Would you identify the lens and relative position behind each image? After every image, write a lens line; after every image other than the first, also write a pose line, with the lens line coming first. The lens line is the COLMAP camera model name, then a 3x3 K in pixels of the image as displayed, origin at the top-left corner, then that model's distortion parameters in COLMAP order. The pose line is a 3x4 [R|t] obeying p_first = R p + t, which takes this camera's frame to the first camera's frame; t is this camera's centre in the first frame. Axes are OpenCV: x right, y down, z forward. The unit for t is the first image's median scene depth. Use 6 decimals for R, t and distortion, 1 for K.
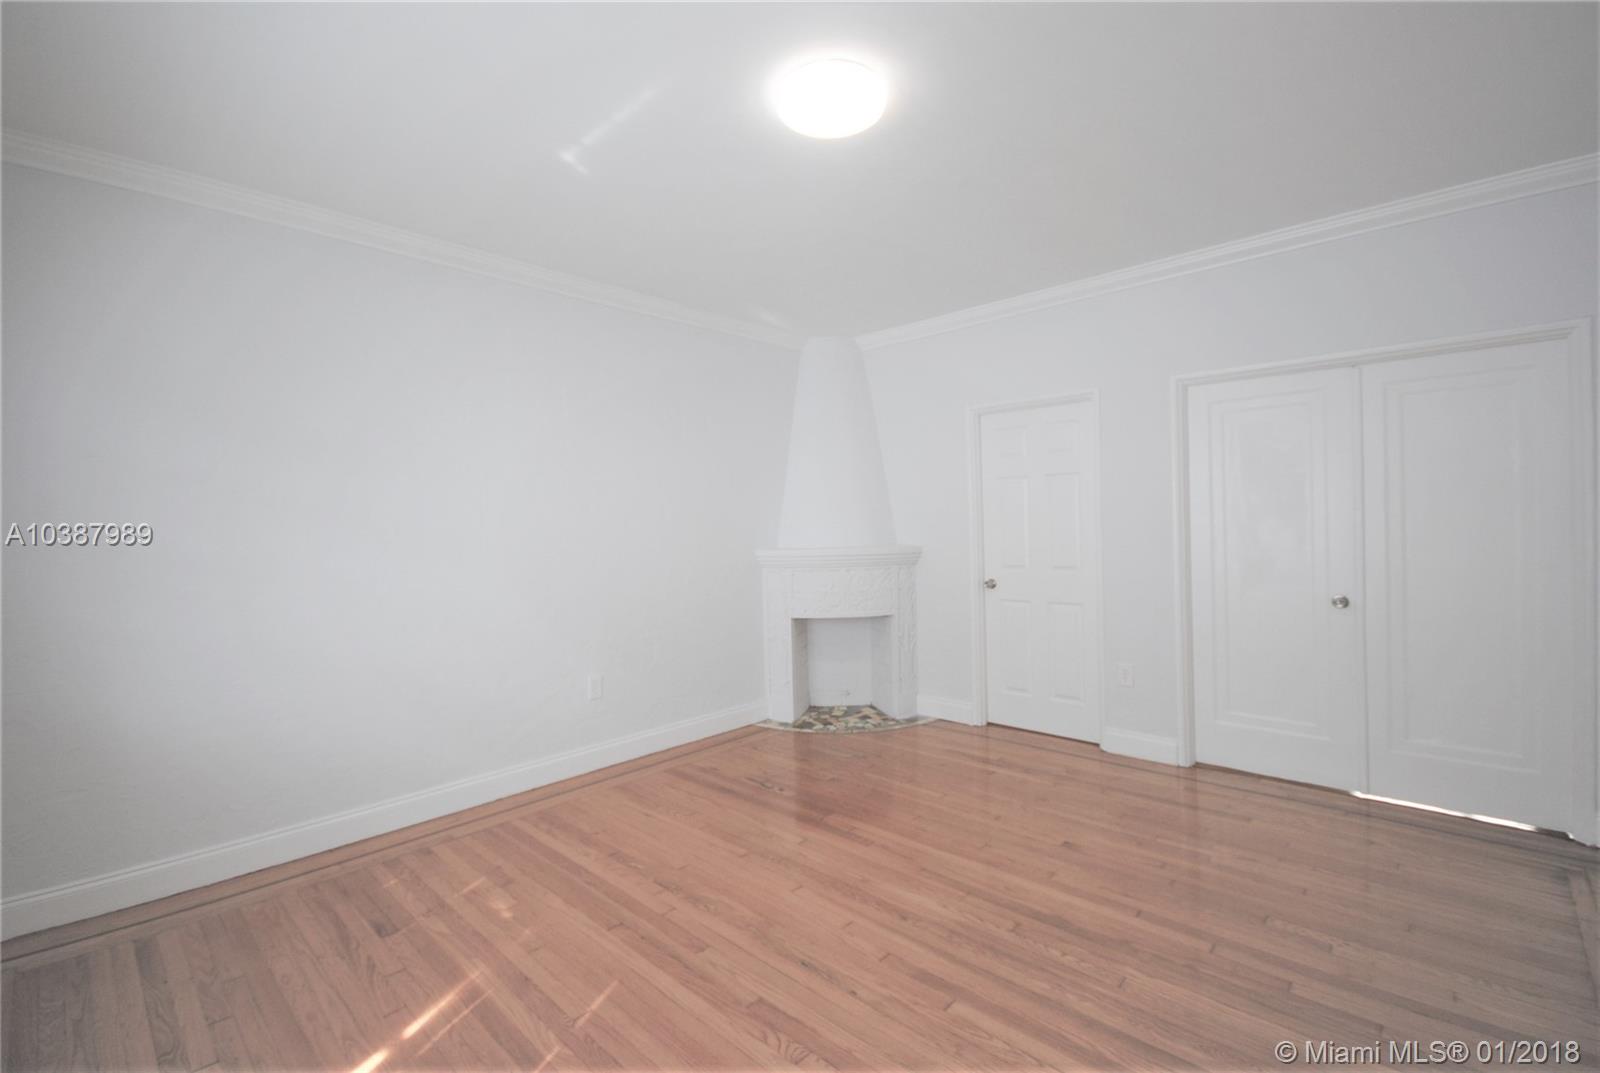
lens RADIAL K [[698.1, 0, 799.9], [0, 698.1, 537.5], [0, 0, 1]] dist [-0.011609, -0.002385]
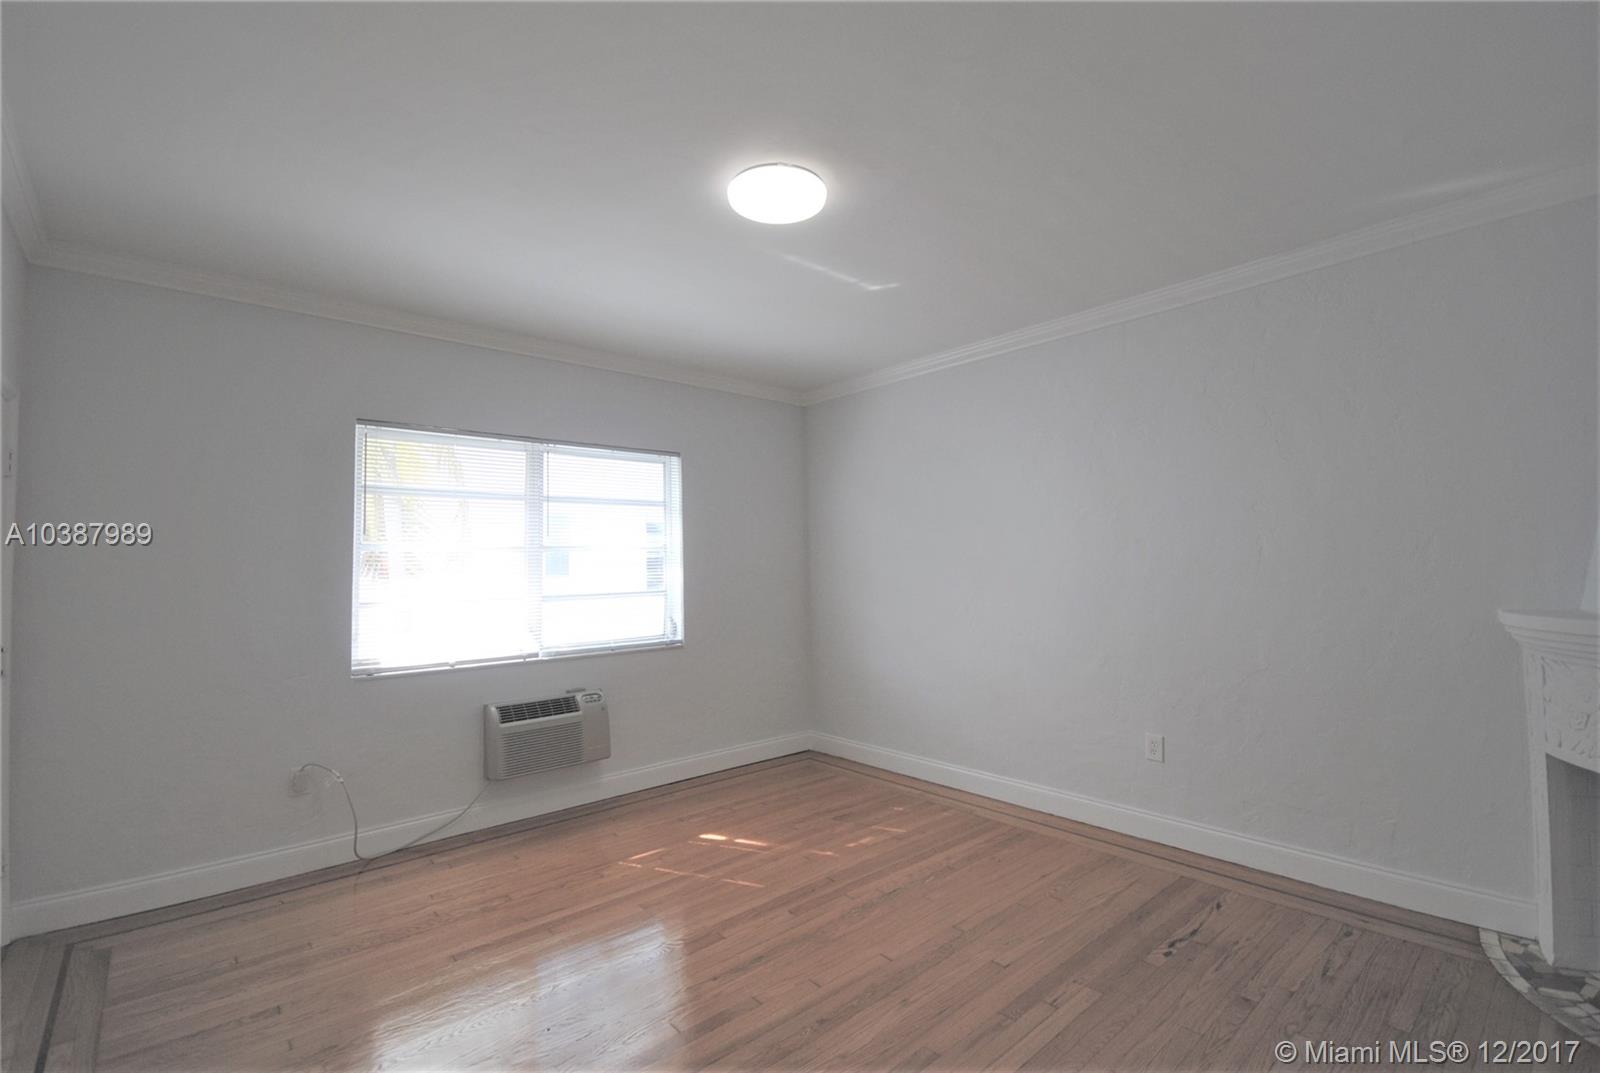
lens RADIAL K [[698.1, 0, 798.9], [0, 698.1, 537.5], [0, 0, 1]] dist [-0.011609, -0.002385]
pose [[-0.080414, -0.017545, -0.996607, 0.912471], [0.001343, 0.999842, -0.017710, -0.053517], [0.996761, -0.002762, -0.080377, 0.902171]]
